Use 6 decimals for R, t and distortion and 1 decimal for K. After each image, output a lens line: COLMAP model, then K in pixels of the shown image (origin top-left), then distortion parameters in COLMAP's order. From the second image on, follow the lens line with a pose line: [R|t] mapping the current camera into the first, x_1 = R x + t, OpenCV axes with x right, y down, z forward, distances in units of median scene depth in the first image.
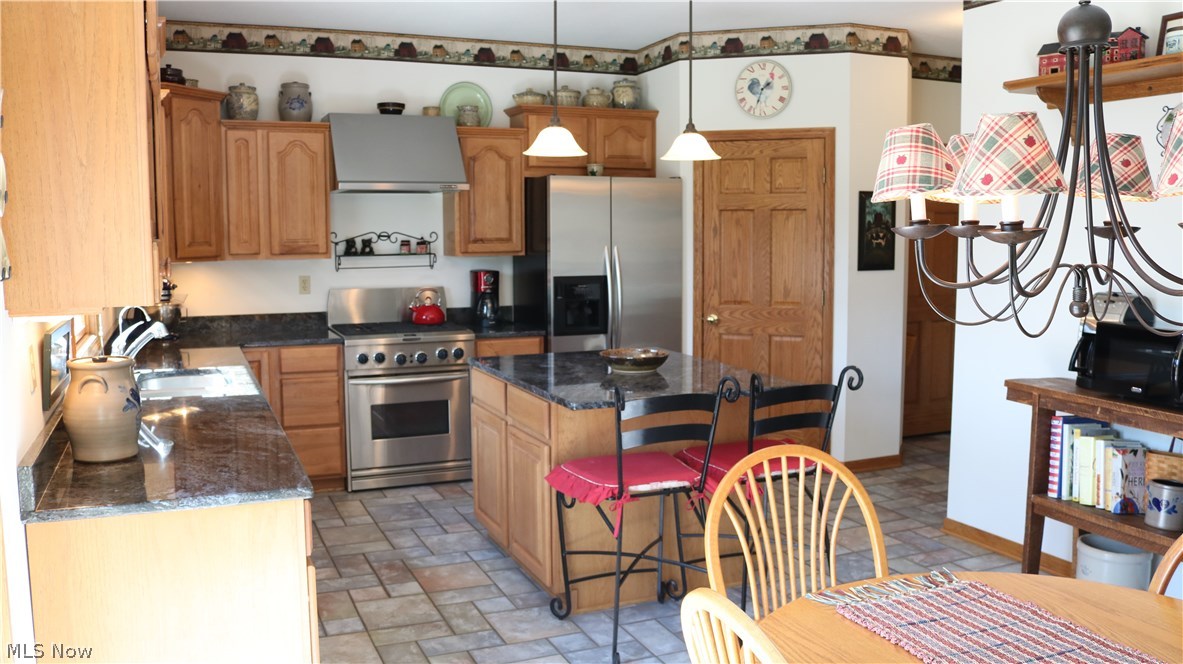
lens RADIAL K [[985.7, 0, 591.5], [0, 985.7, 332.0], [0, 0, 1]] dist [-0.099021, 0.002714]
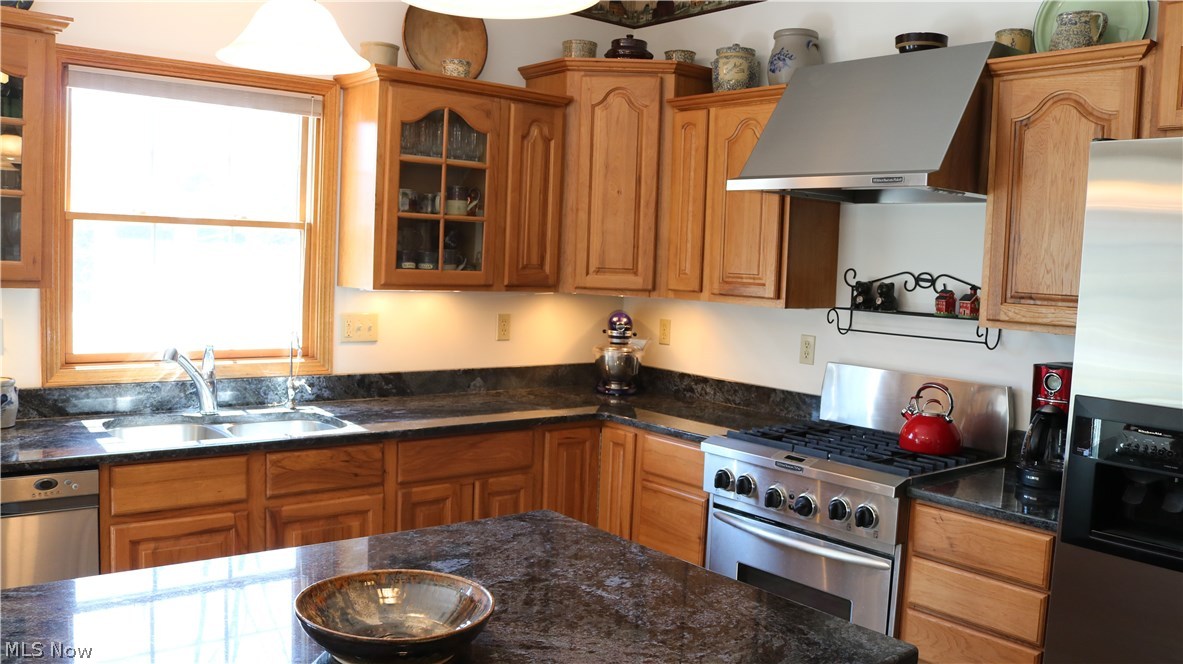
lens RADIAL K [[985.7, 0, 591.5], [0, 985.7, 332.0], [0, 0, 1]] dist [-0.099021, 0.002714]
pose [[0.281913, 0.090803, -0.955134, 0.267336], [-0.146318, 0.987936, 0.050735, -0.070472], [0.948217, 0.125451, 0.291798, 0.677405]]
